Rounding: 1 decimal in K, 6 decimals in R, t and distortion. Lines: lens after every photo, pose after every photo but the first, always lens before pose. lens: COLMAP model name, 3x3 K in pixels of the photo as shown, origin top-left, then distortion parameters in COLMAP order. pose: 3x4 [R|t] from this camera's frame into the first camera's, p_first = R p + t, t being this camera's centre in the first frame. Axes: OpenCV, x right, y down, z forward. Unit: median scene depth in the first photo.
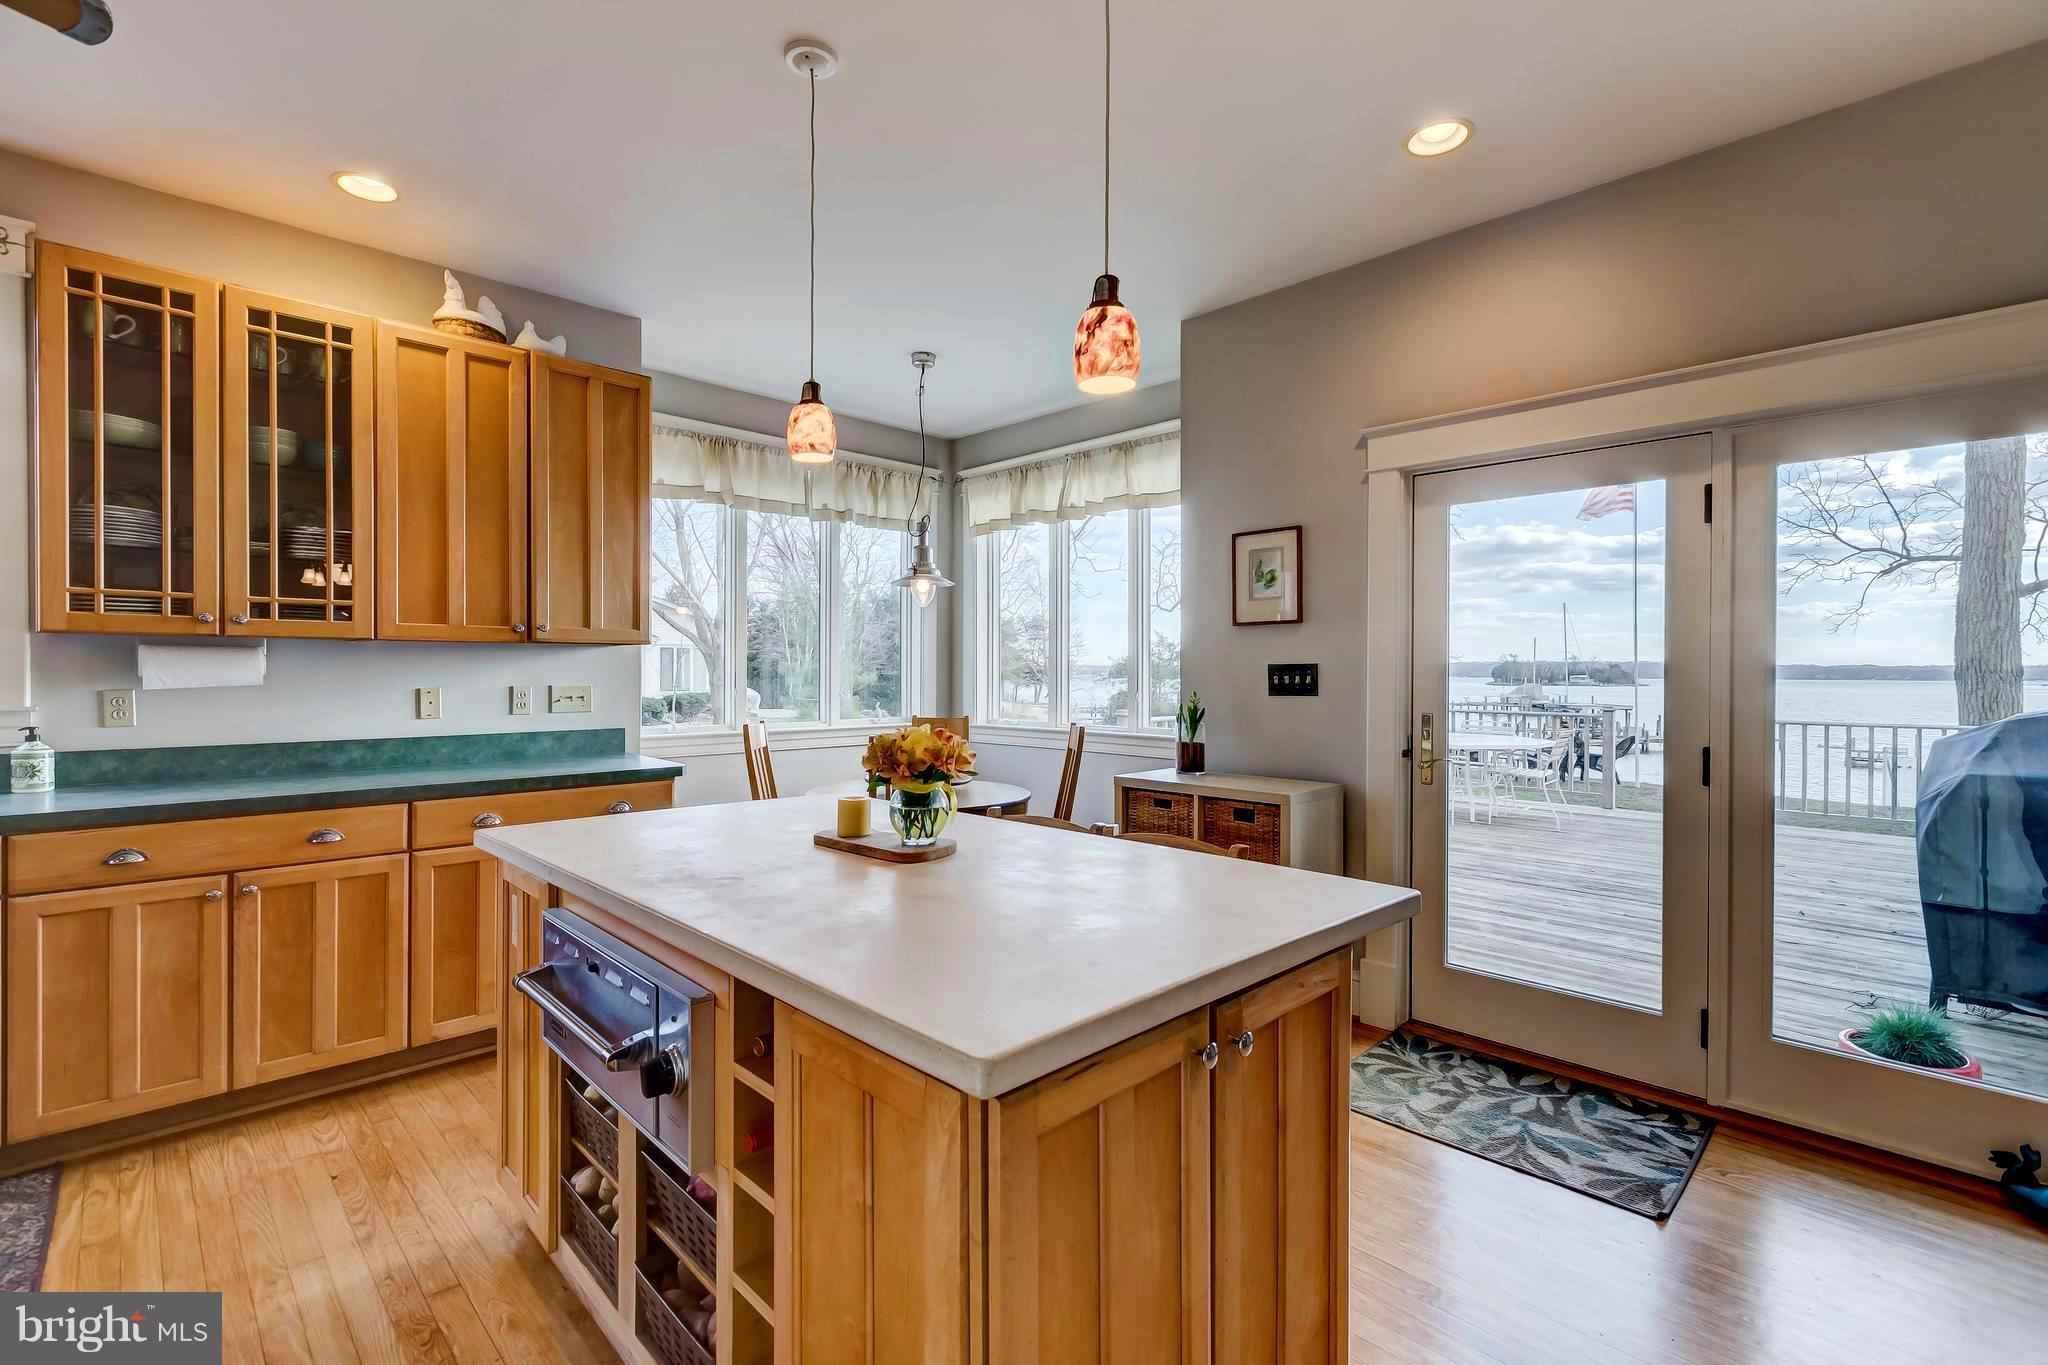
lens RADIAL K [[923.0, 0, 1018.5], [0, 923.0, 678.4], [0, 0, 1]] dist [-0.000393, -0.000102]
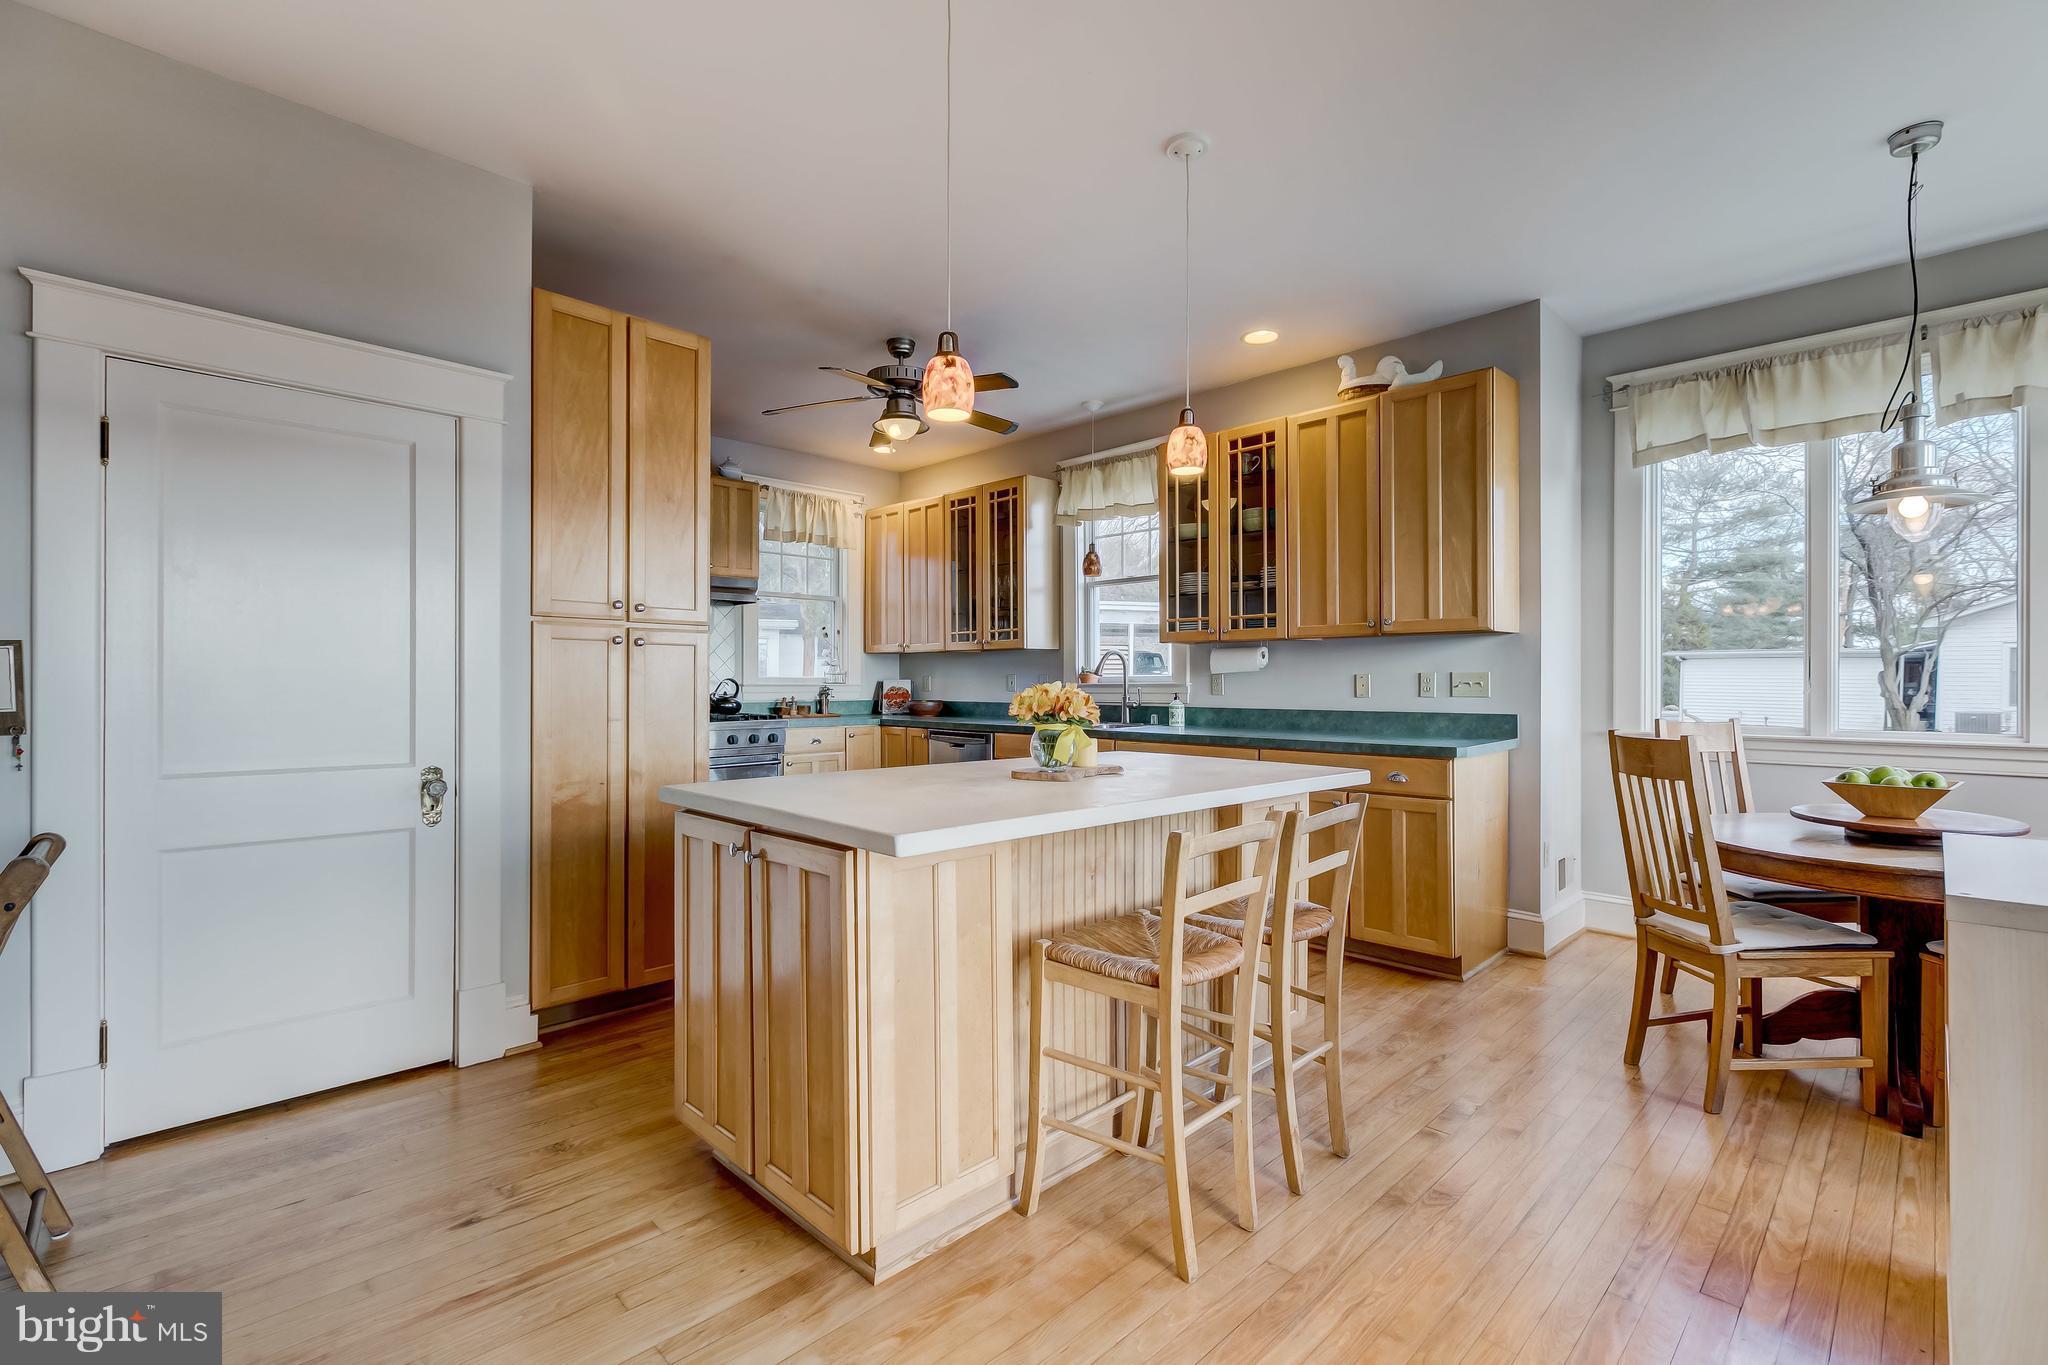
lens RADIAL K [[923.0, 0, 1018.5], [0, 923.0, 678.4], [0, 0, 1]] dist [-0.000393, -0.000102]
pose [[-0.021619, -0.006007, -0.999748, 0.477183], [-0.009212, 0.999941, -0.005809, 0.020317], [0.999724, 0.009084, -0.021673, 0.386179]]
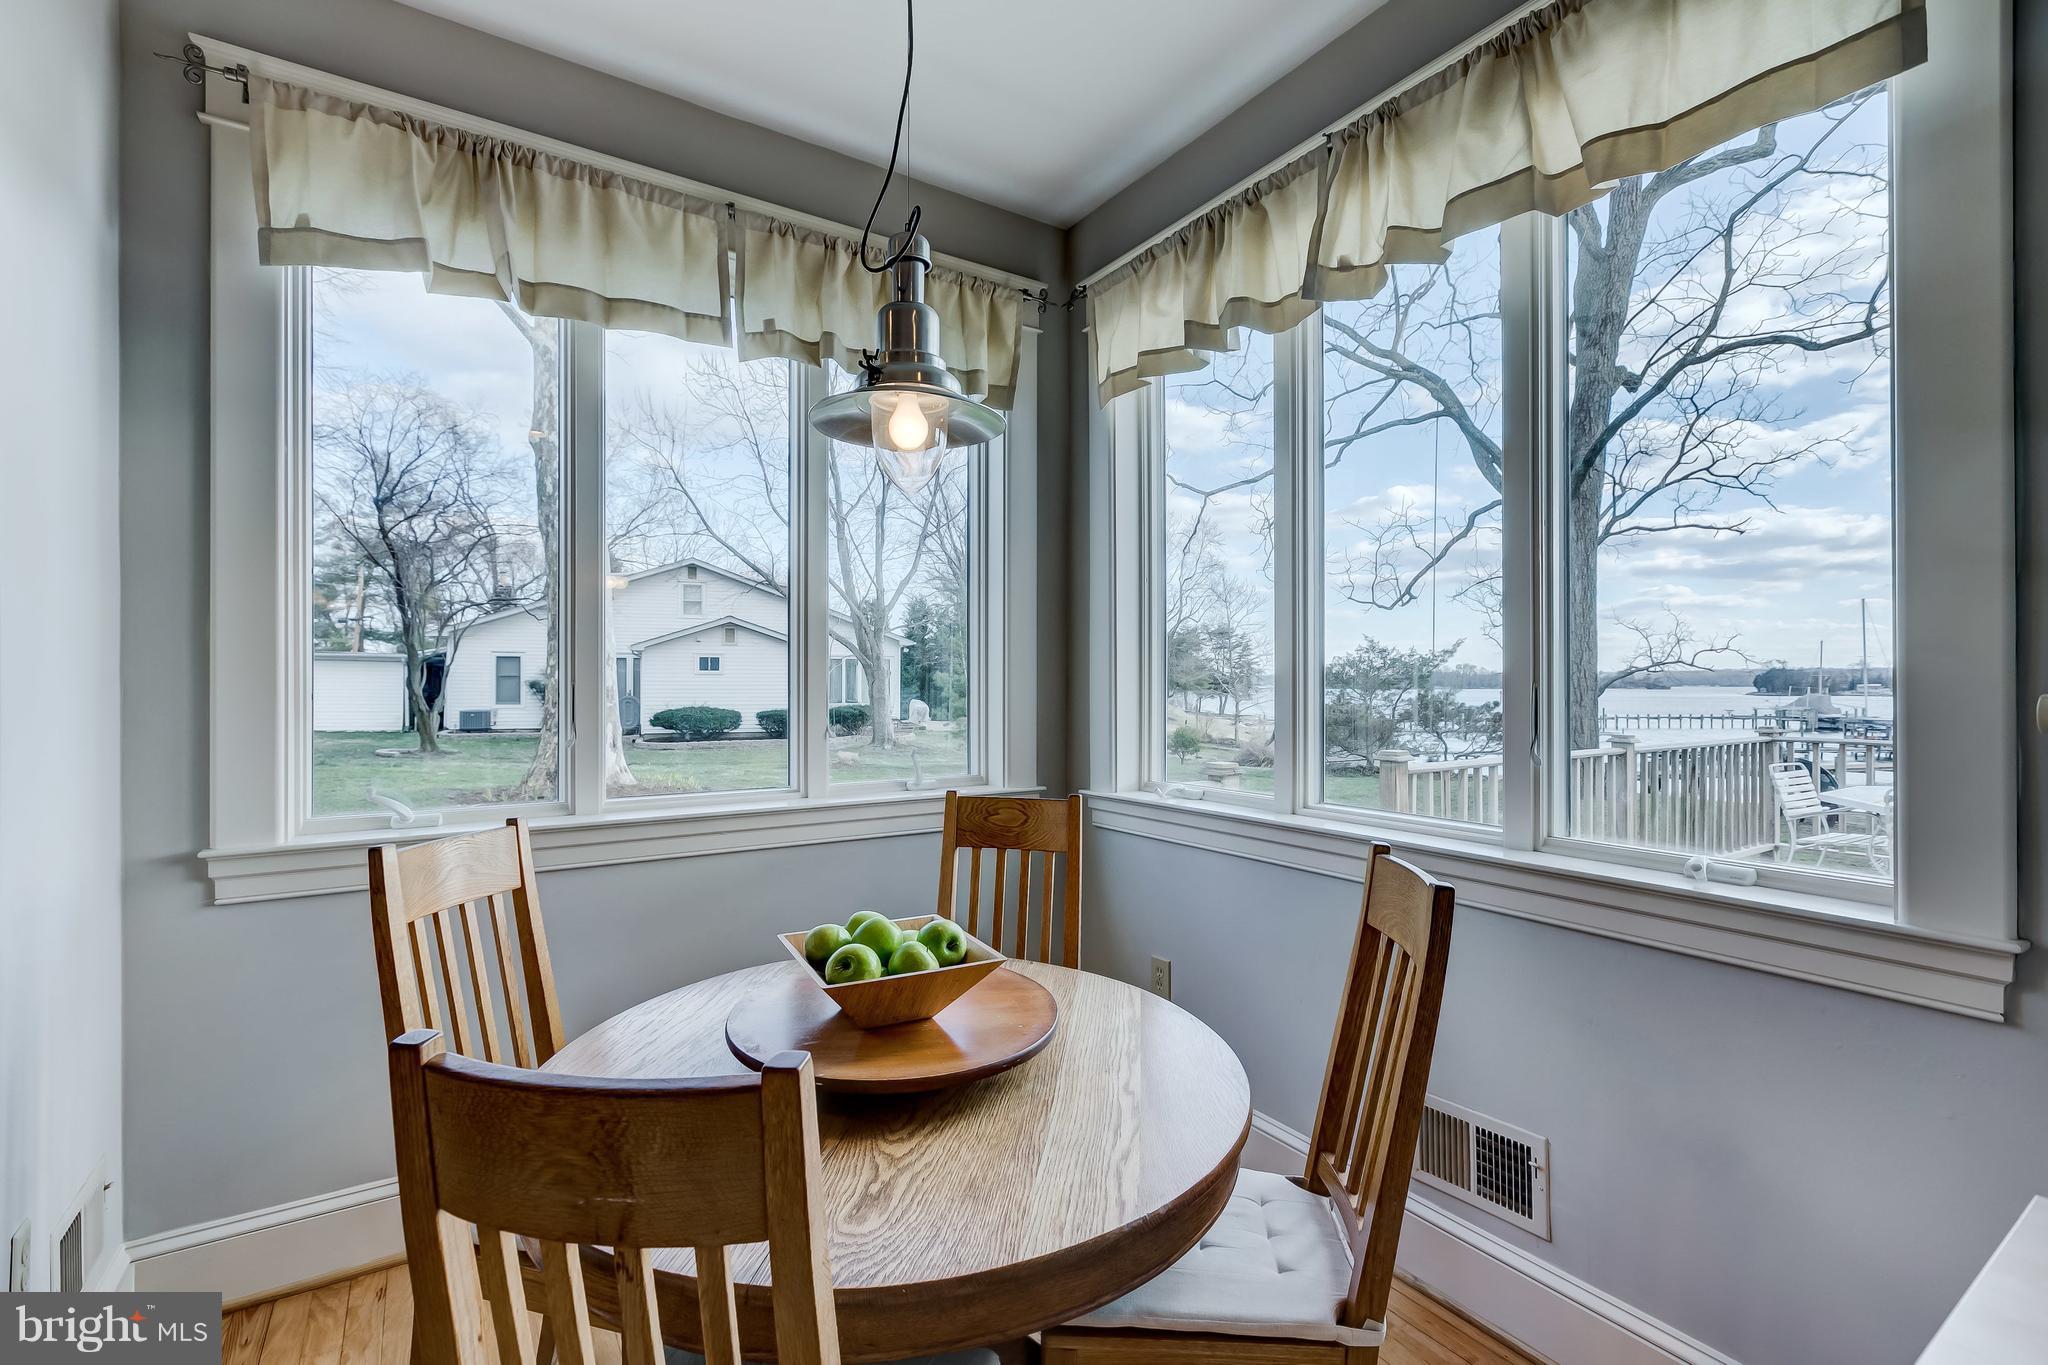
lens RADIAL K [[887.6, 0, 996.0], [0, 887.6, 684.6], [0, 0, 1]] dist [0.000887, 0.000482]
pose [[0.974054, -0.003317, -0.226291, -0.001477], [0.002209, 0.999984, -0.005149, -0.006600], [0.226305, 0.004516, 0.974046, 0.641703]]
